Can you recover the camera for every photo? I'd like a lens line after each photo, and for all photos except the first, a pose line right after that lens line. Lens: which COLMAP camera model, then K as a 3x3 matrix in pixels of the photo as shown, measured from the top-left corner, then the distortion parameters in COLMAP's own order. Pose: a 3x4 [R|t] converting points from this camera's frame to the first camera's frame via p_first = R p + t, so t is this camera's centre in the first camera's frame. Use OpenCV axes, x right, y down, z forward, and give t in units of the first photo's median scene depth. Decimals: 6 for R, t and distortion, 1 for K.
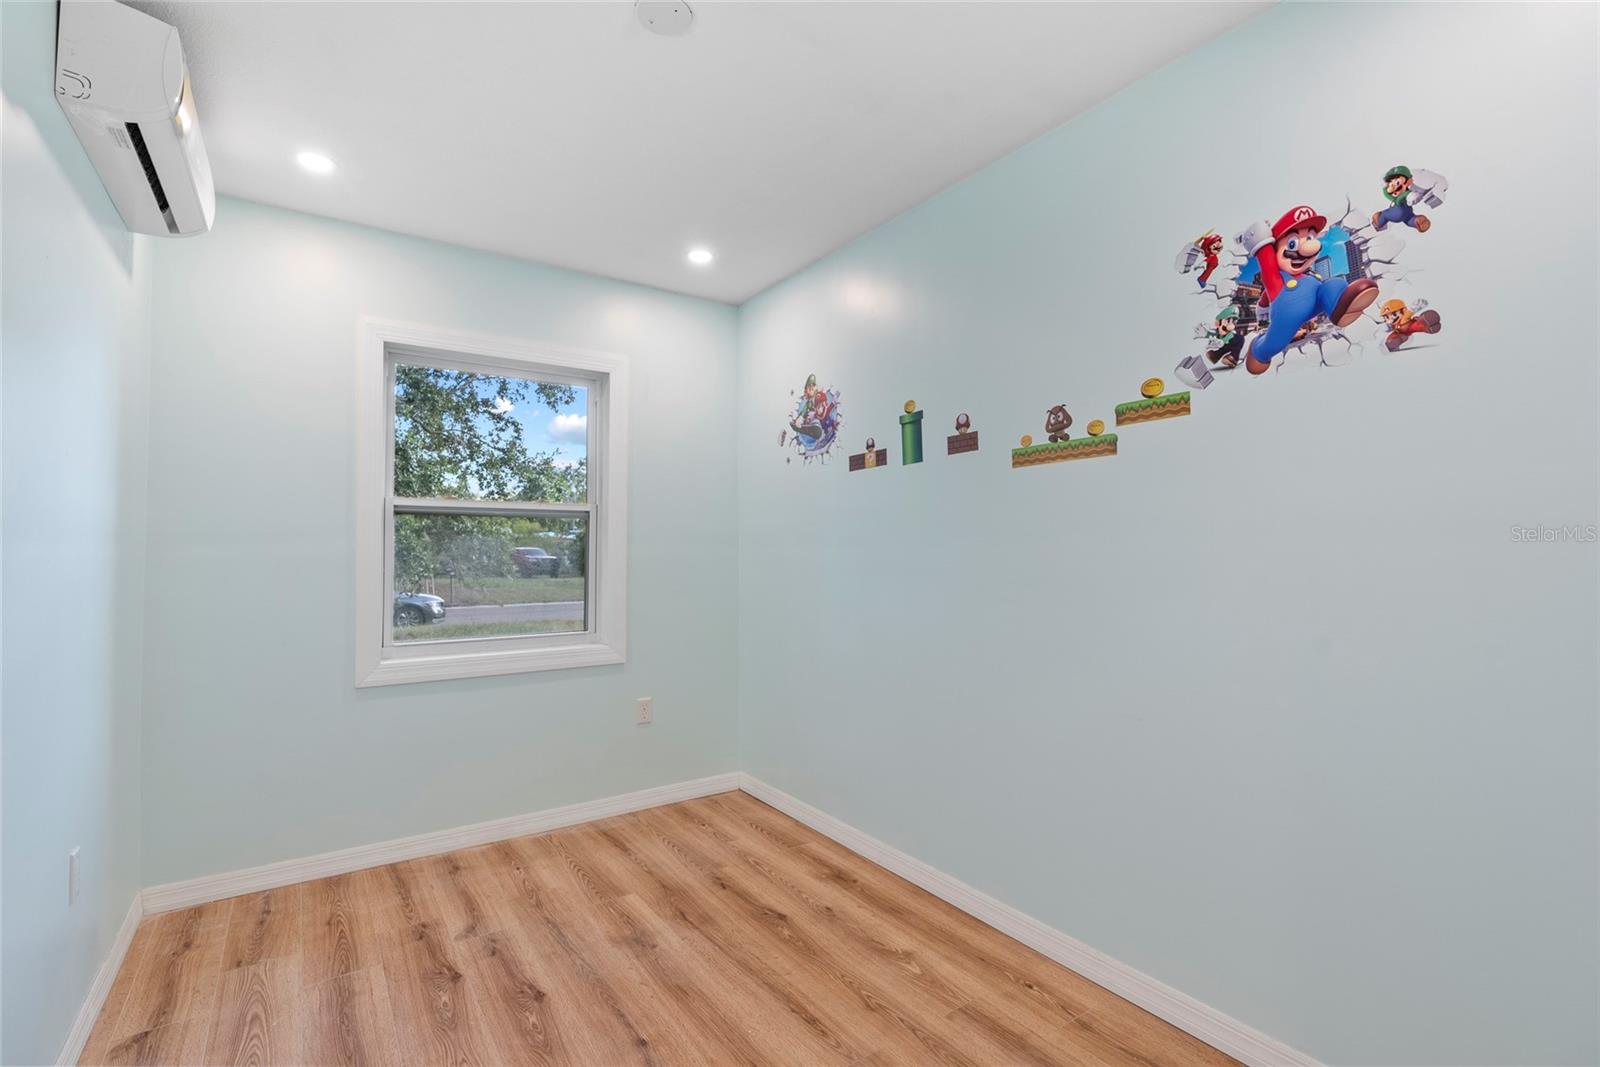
lens RADIAL K [[734.1, 0, 803.0], [0, 734.1, 530.7], [0, 0, 1]] dist [-0.009585, 0.005439]
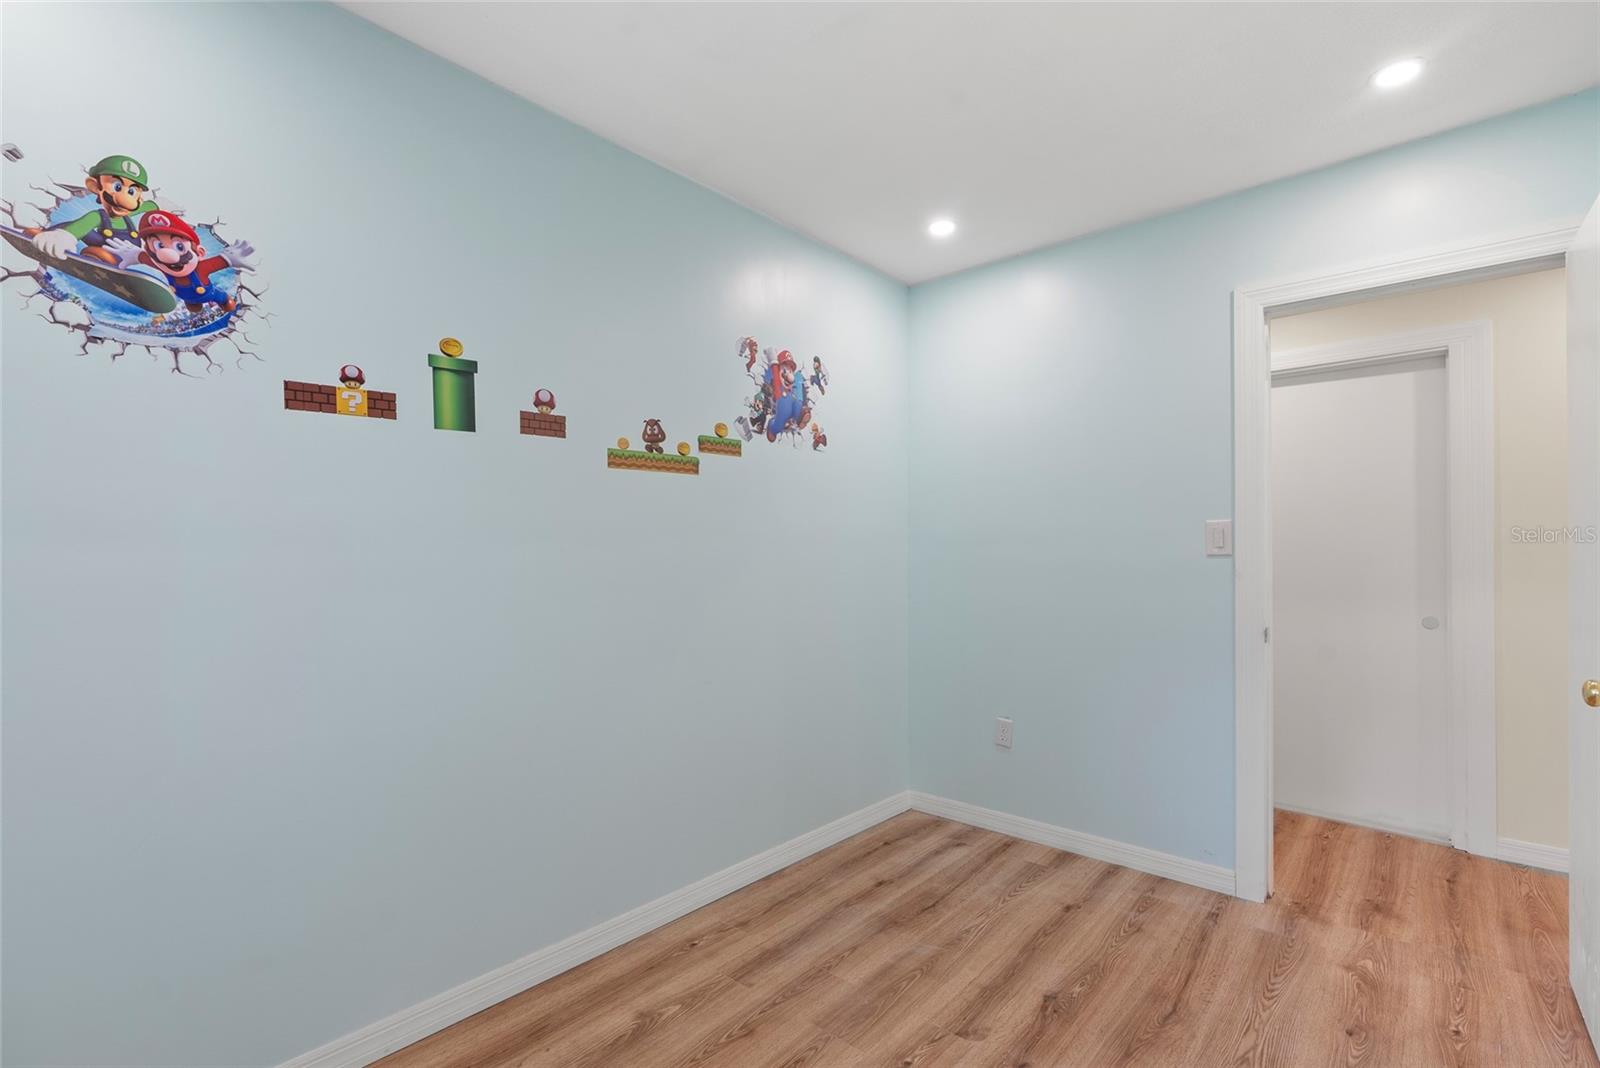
lens RADIAL K [[734.1, 0, 802.3], [0, 734.1, 544.2], [0, 0, 1]] dist [-0.009585, 0.005439]
pose [[-0.241910, 0.006802, 0.970275, -0.761759], [-0.023670, 0.999636, -0.012909, 0.023285], [-0.970010, -0.026089, -0.241661, 1.052222]]
